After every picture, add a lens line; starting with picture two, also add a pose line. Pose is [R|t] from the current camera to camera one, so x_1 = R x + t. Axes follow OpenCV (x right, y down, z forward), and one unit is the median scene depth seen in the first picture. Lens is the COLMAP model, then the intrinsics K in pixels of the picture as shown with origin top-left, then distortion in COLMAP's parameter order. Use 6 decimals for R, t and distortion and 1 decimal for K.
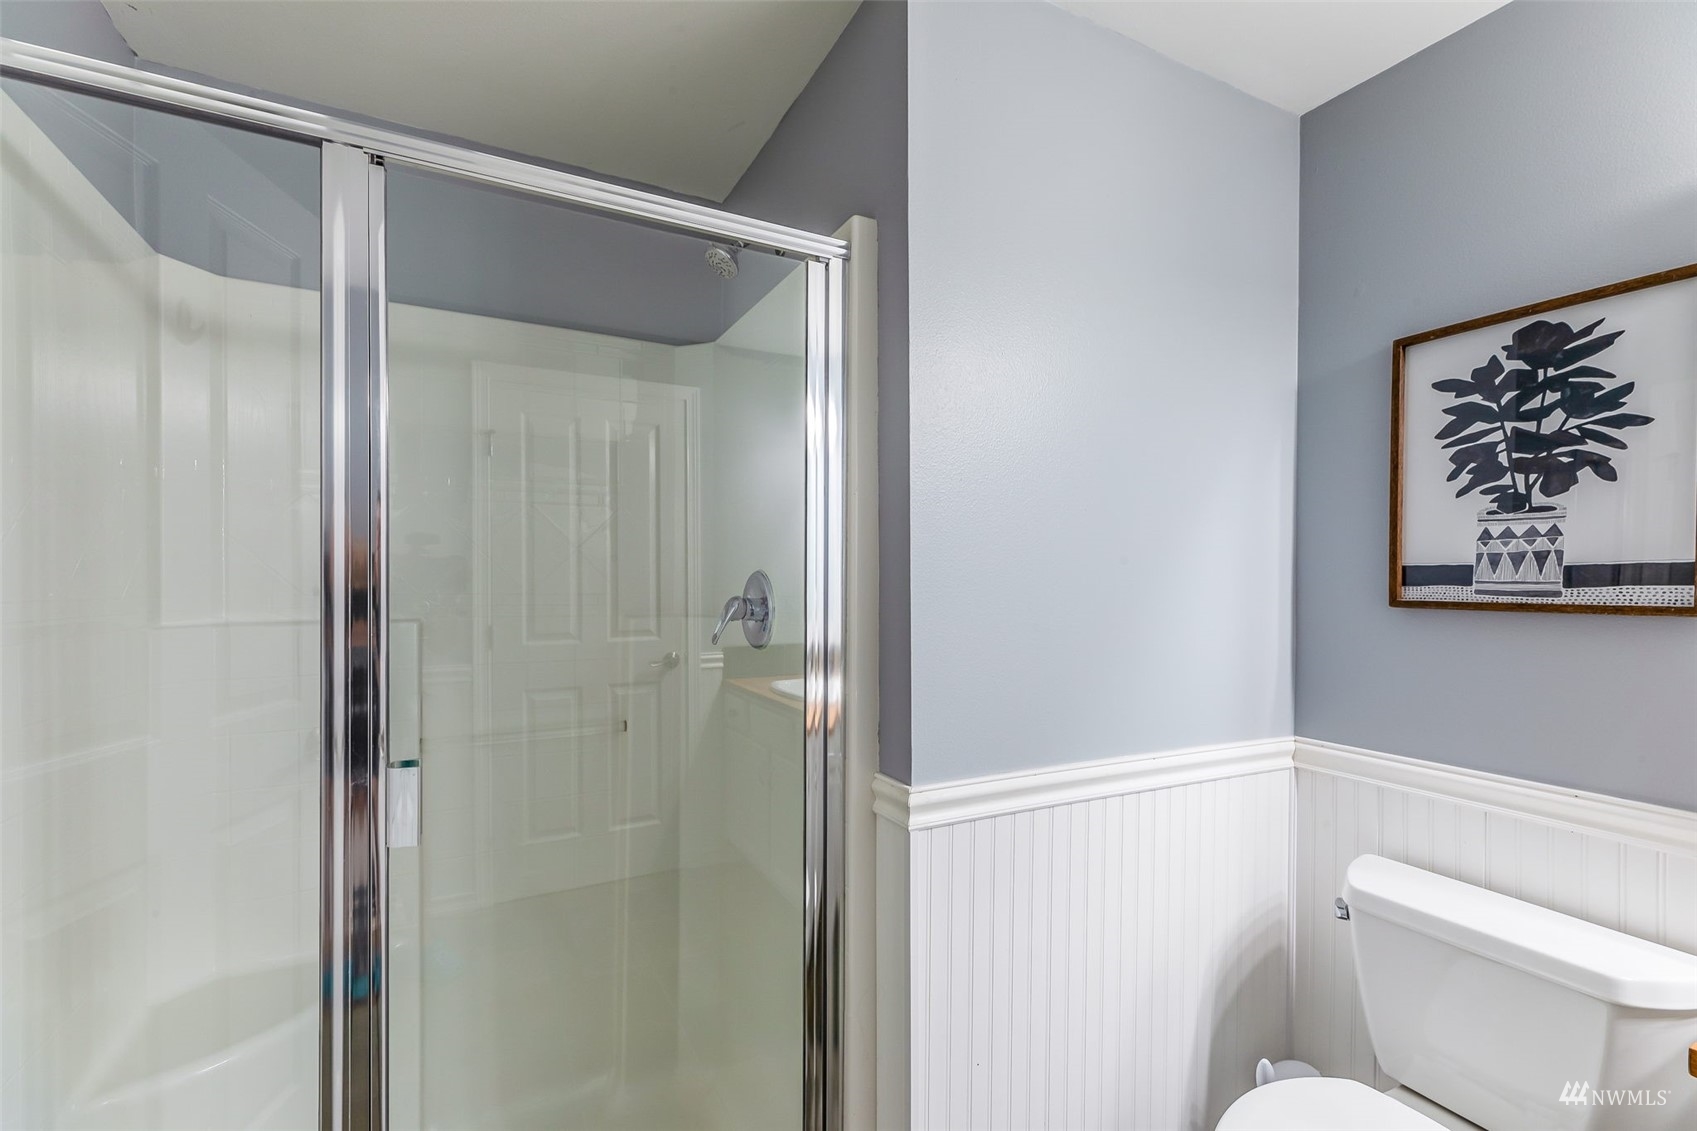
lens RADIAL K [[768.8, 0, 845.3], [0, 768.8, 577.8], [0, 0, 1]] dist [0.012338, -0.000200]
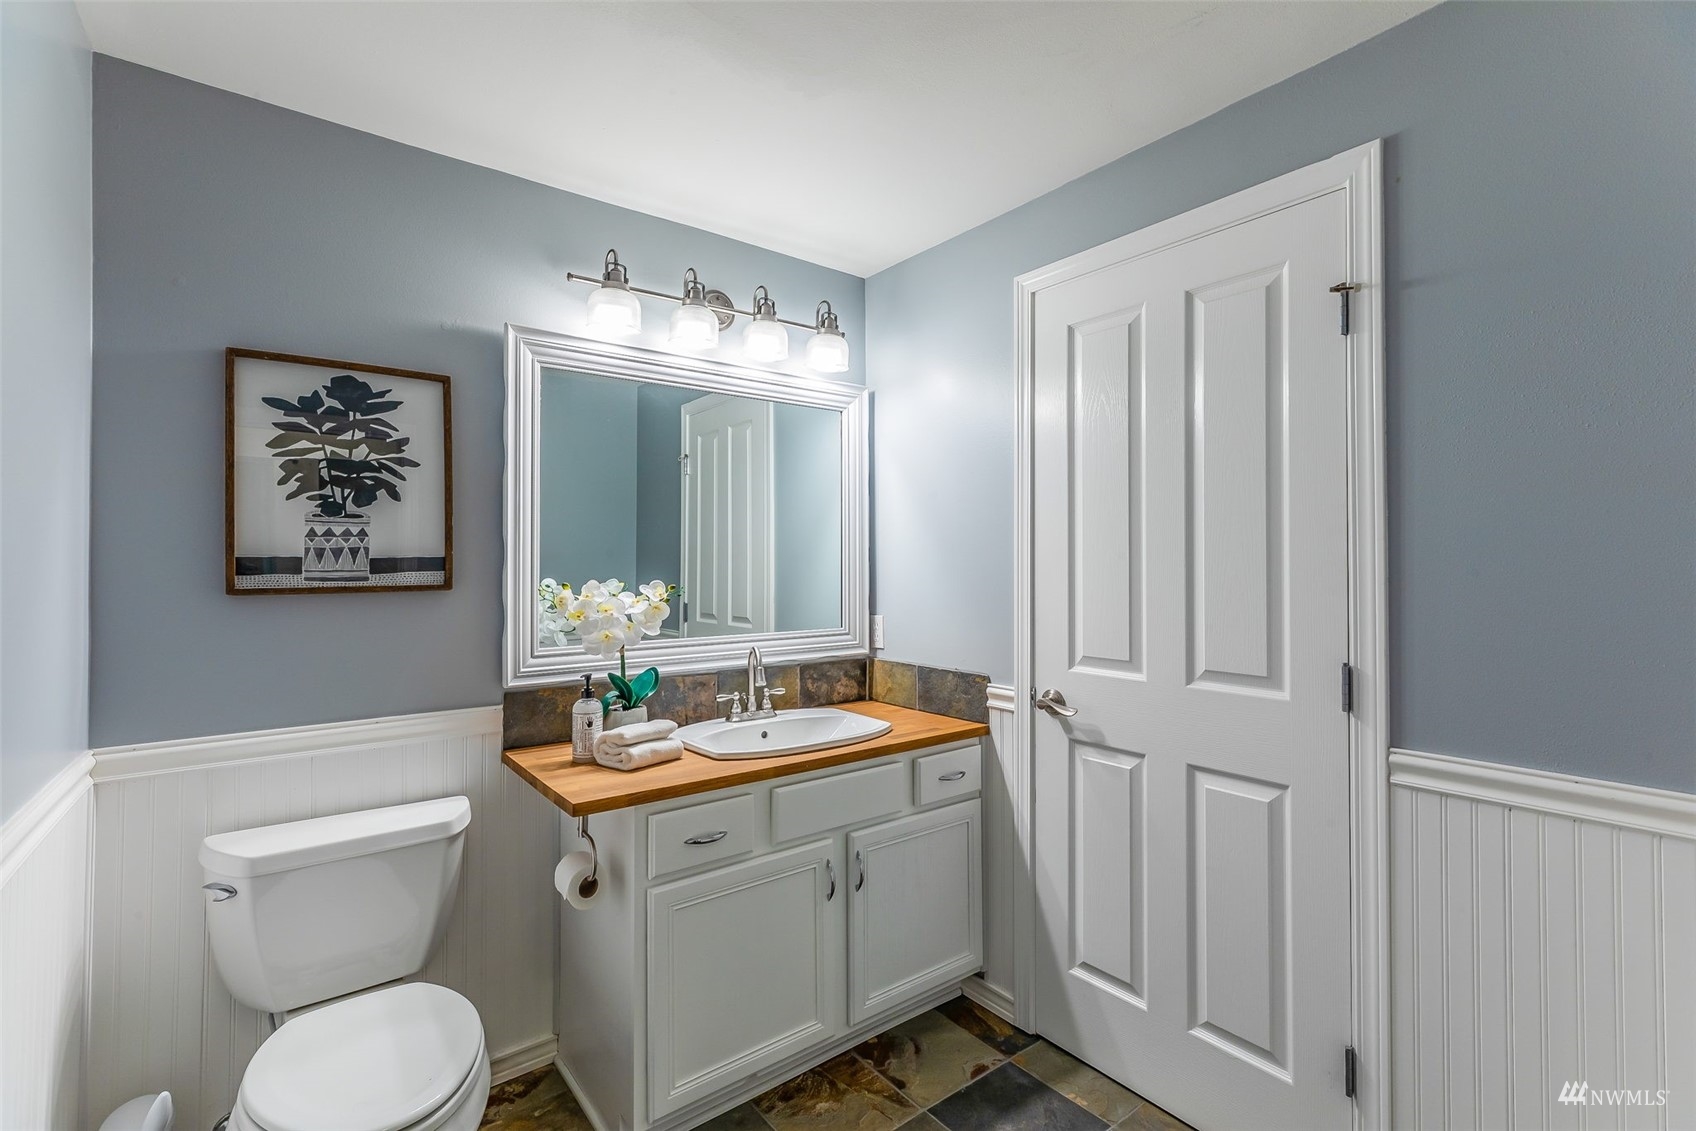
lens RADIAL K [[768.3, 0, 849.2], [0, 768.3, 557.7], [0, 0, 1]] dist [0.012338, -0.000200]
pose [[-0.180532, 0.009298, 0.983525, -0.555251], [0.008588, 0.999932, -0.007877, 0.001526], [-0.983532, 0.007025, -0.180600, 0.386376]]
